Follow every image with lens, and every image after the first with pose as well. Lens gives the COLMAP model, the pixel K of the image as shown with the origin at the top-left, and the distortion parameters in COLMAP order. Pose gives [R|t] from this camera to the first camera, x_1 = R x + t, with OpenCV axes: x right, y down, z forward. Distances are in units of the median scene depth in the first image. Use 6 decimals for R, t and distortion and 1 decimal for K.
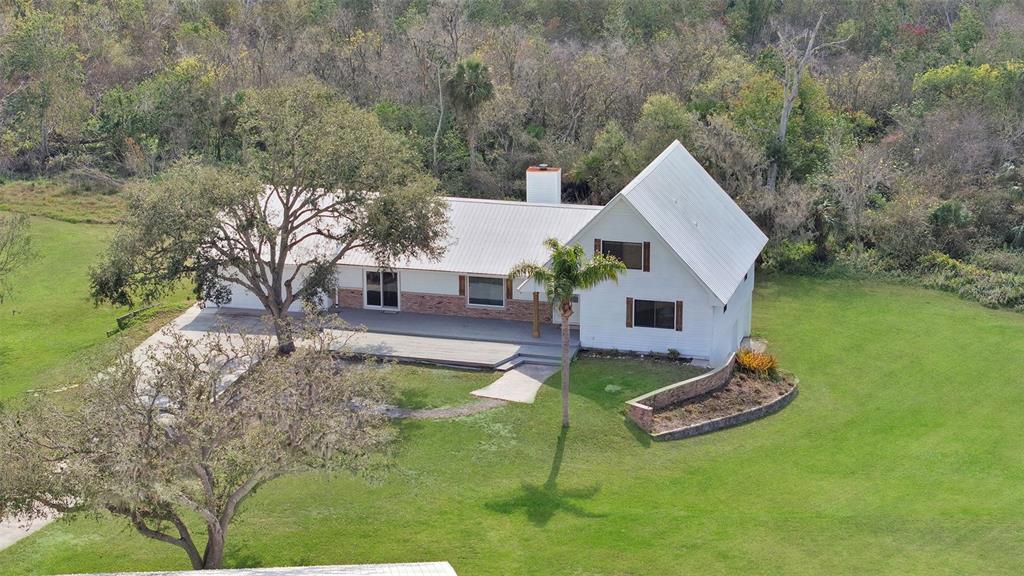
lens RADIAL K [[2081.1, 0, 512.0], [0, 2081.1, 288.0], [0, 0, 1]] dist [-0.180597, 0.117058]
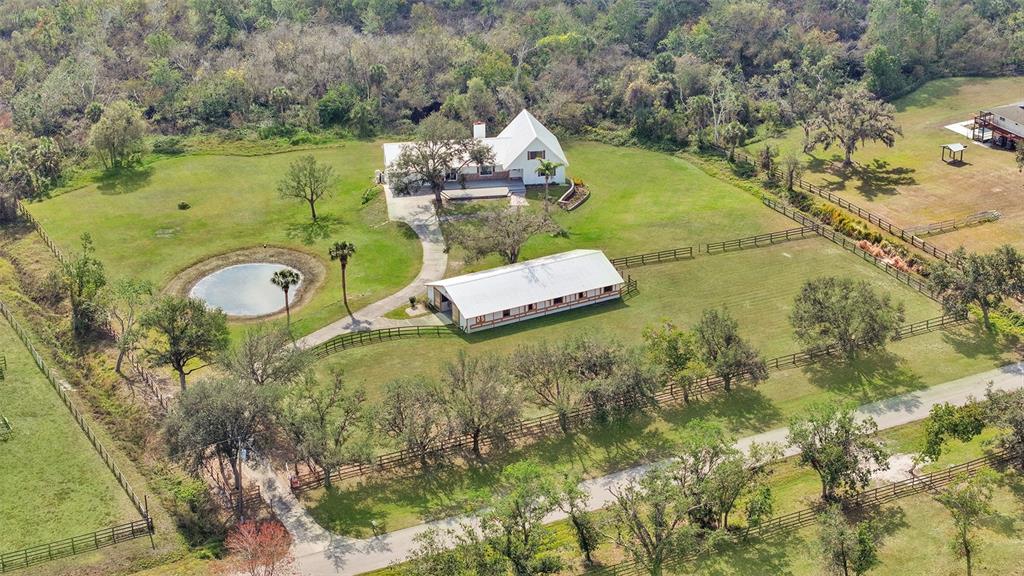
lens RADIAL K [[2081.1, 0, 512.0], [0, 2081.1, 288.0], [0, 0, 1]] dist [-0.180597, 0.117058]
pose [[0.917412, -0.170005, 0.359797, -1.174207], [0.115703, 0.979045, 0.167581, -0.358007], [-0.380747, -0.112111, 0.917858, -1.970021]]
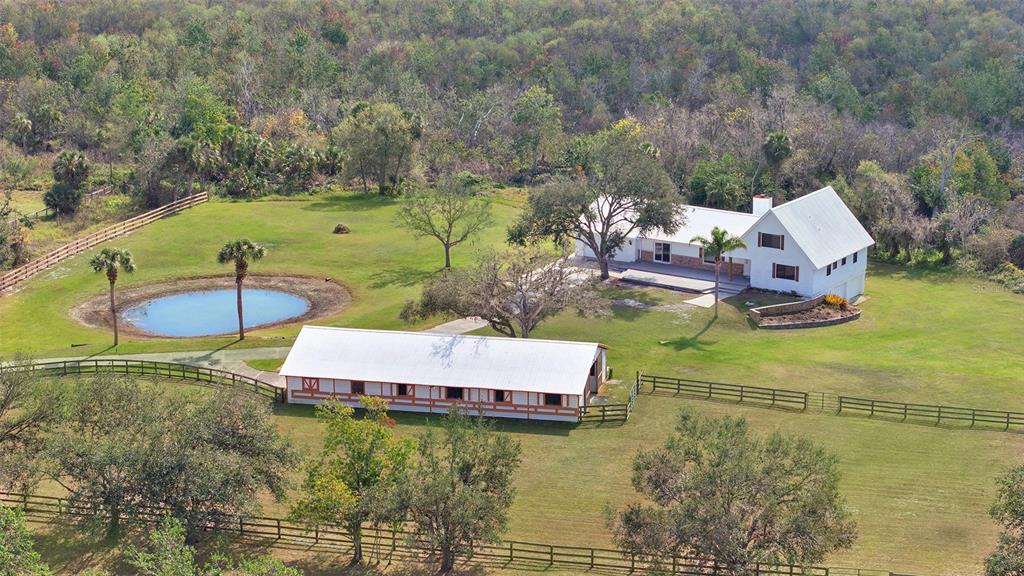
lens RADIAL K [[2081.1, 0, 512.0], [0, 2081.1, 288.0], [0, 0, 1]] dist [-0.180597, 0.117058]
pose [[0.955065, 0.076909, -0.286246, 0.384535], [-0.081713, 0.996644, -0.004858, 0.058287], [0.284911, 0.028030, 0.958144, -0.956834]]
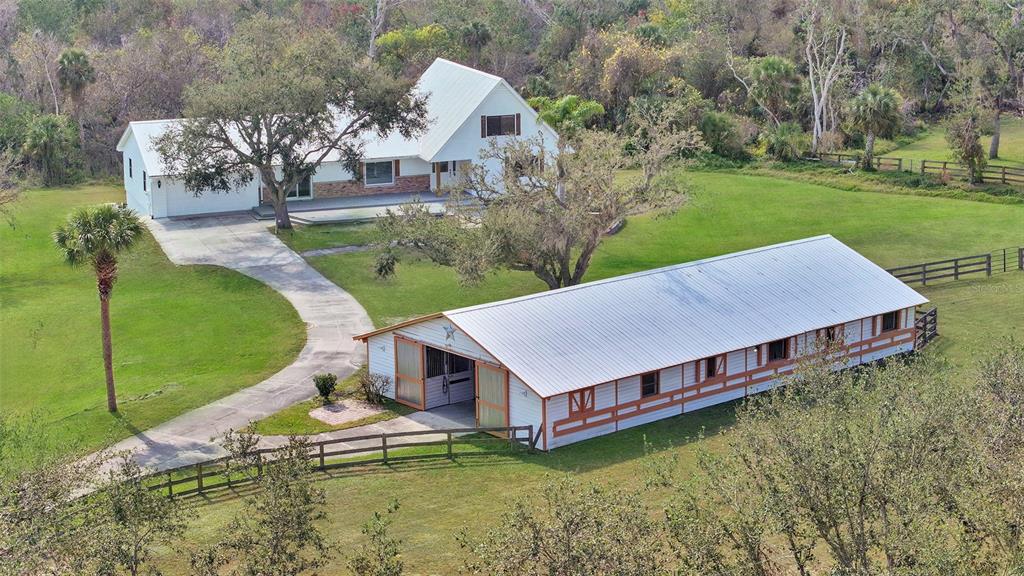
lens RADIAL K [[2081.1, 0, 512.0], [0, 2081.1, 288.0], [0, 0, 1]] dist [-0.180597, 0.117058]
pose [[0.808638, -0.134248, 0.572785, -0.730572], [0.162872, 0.986646, 0.001310, 0.087560], [-0.565312, 0.092231, 0.819704, -0.113904]]
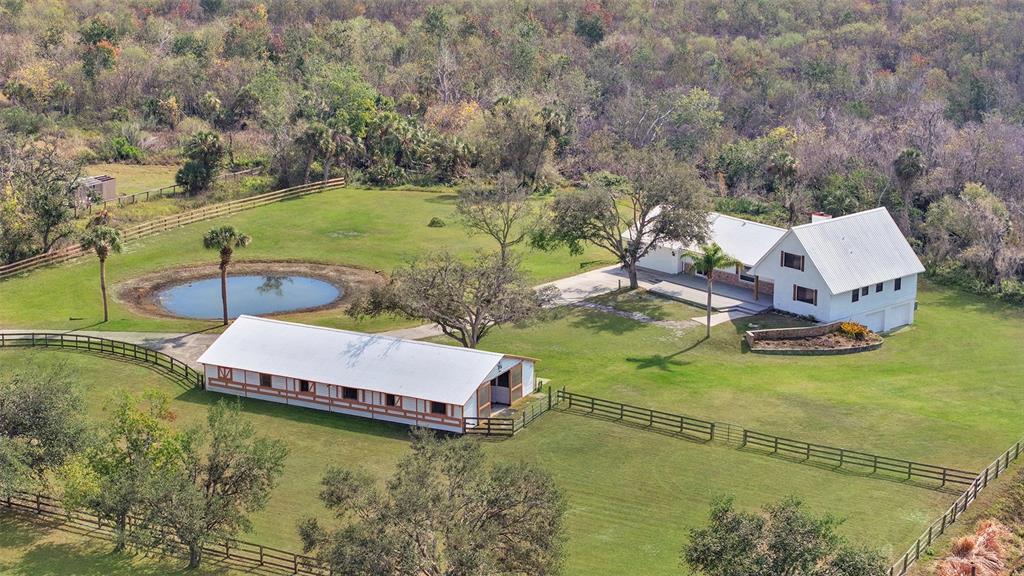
lens RADIAL K [[2081.1, 0, 512.0], [0, 2081.1, 288.0], [0, 0, 1]] dist [-0.180597, 0.117058]
pose [[0.848548, 0.139361, -0.510435, 0.793618], [-0.145687, 0.988940, 0.027813, -0.007050], [0.508666, 0.050763, 0.859466, -0.733432]]
